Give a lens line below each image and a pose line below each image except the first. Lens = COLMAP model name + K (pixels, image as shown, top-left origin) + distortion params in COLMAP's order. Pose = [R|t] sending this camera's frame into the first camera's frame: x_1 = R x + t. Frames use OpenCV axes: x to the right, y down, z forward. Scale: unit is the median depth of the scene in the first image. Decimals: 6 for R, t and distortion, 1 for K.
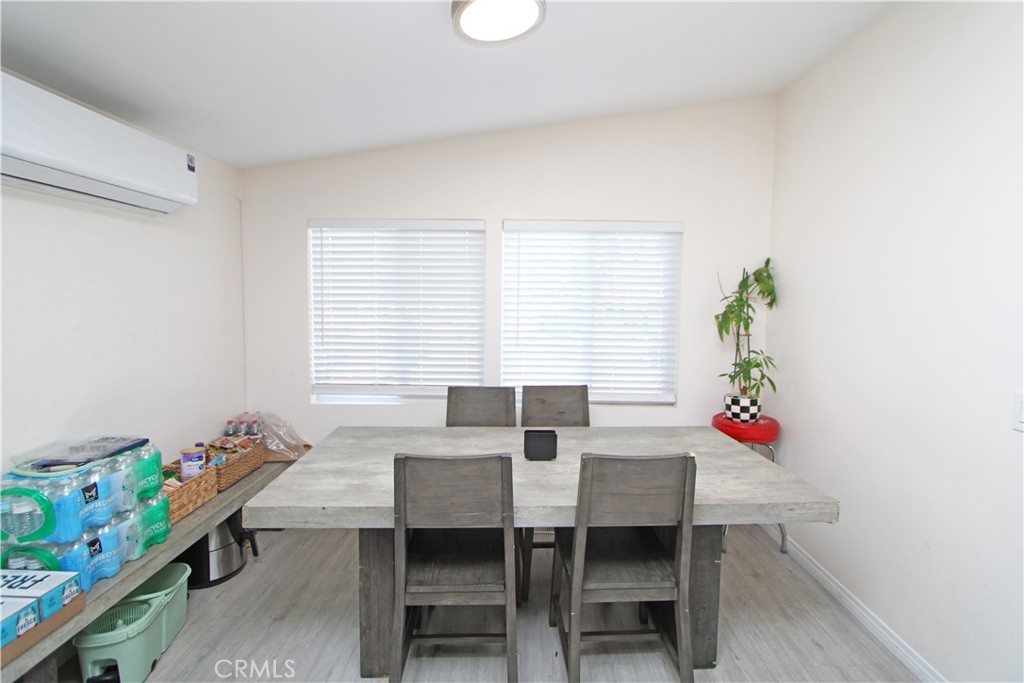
lens RADIAL K [[465.7, 0, 514.9], [0, 465.7, 339.1], [0, 0, 1]] dist [-0.013404, 0.000502]
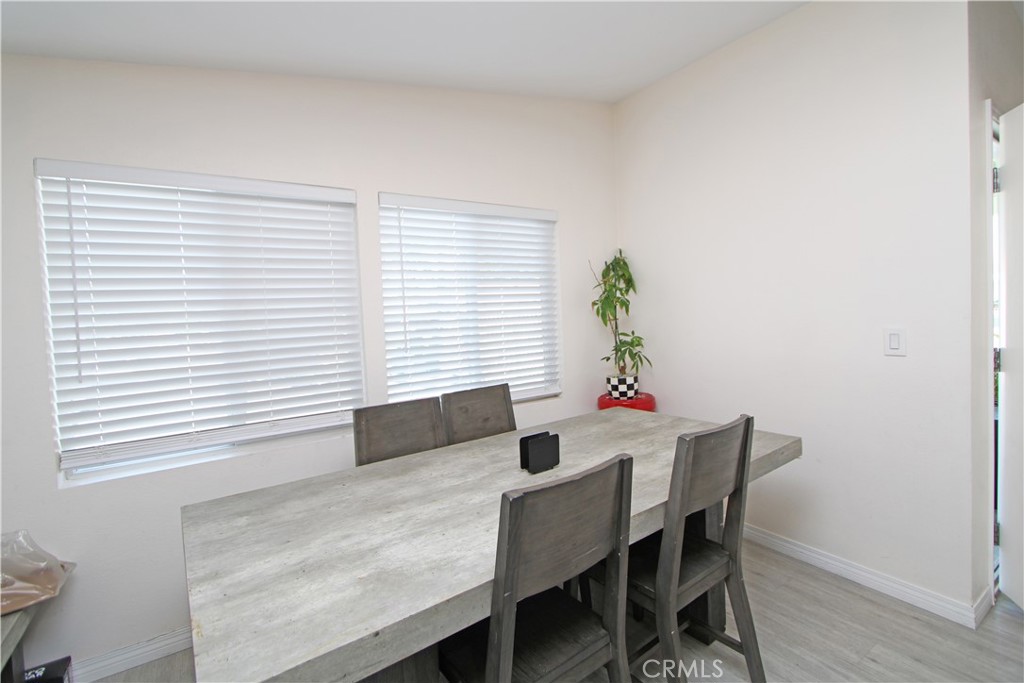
lens RADIAL K [[465.7, 0, 512.2], [0, 465.7, 339.5], [0, 0, 1]] dist [-0.013404, 0.000502]
pose [[0.826998, -0.080528, 0.556407, -0.312155], [0.105028, 0.994395, -0.012188, 0.026996], [-0.552307, 0.068517, 0.830820, 0.250071]]
